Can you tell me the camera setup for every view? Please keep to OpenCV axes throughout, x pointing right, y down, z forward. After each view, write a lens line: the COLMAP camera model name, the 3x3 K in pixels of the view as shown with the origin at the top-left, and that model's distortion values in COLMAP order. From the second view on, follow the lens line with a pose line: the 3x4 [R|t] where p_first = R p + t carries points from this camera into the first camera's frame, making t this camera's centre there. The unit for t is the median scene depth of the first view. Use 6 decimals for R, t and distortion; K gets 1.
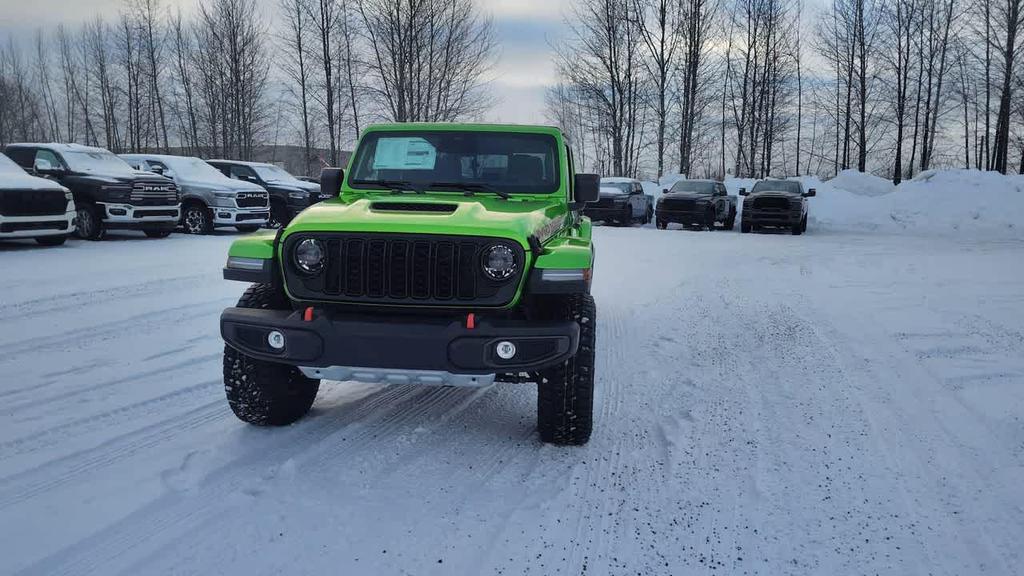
lens RADIAL K [[724.2, 0, 508.5], [0, 724.2, 286.9], [0, 0, 1]] dist [0.059347, -0.080657]
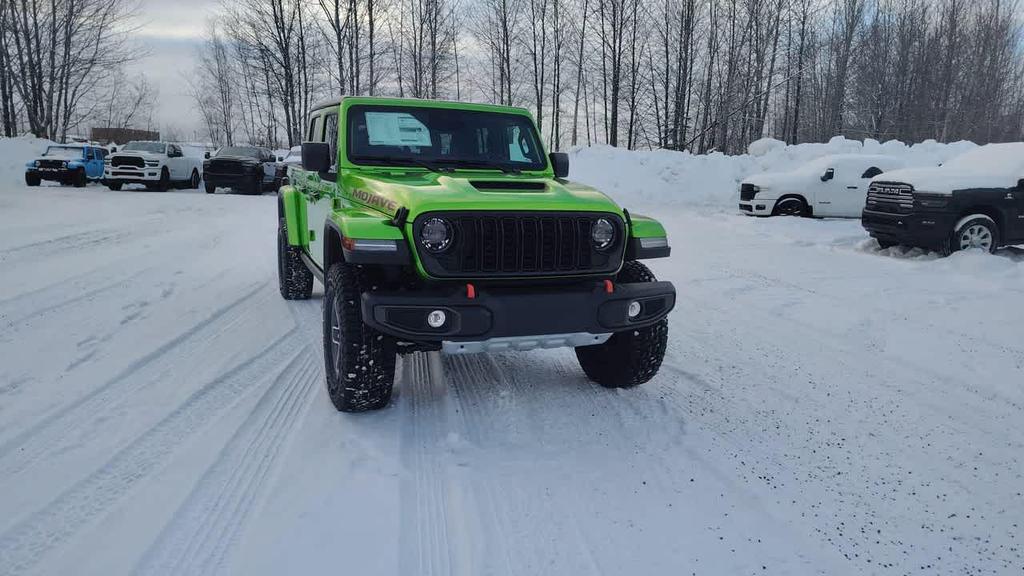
lens RADIAL K [[712.6, 0, 512.0], [0, 712.6, 288.0], [0, 0, 1]] dist [0.070750, -0.073108]
pose [[0.881731, -0.074195, 0.465882, -0.483520], [0.051783, 0.996809, 0.060744, -0.018059], [-0.468903, -0.029436, 0.882759, 0.051228]]
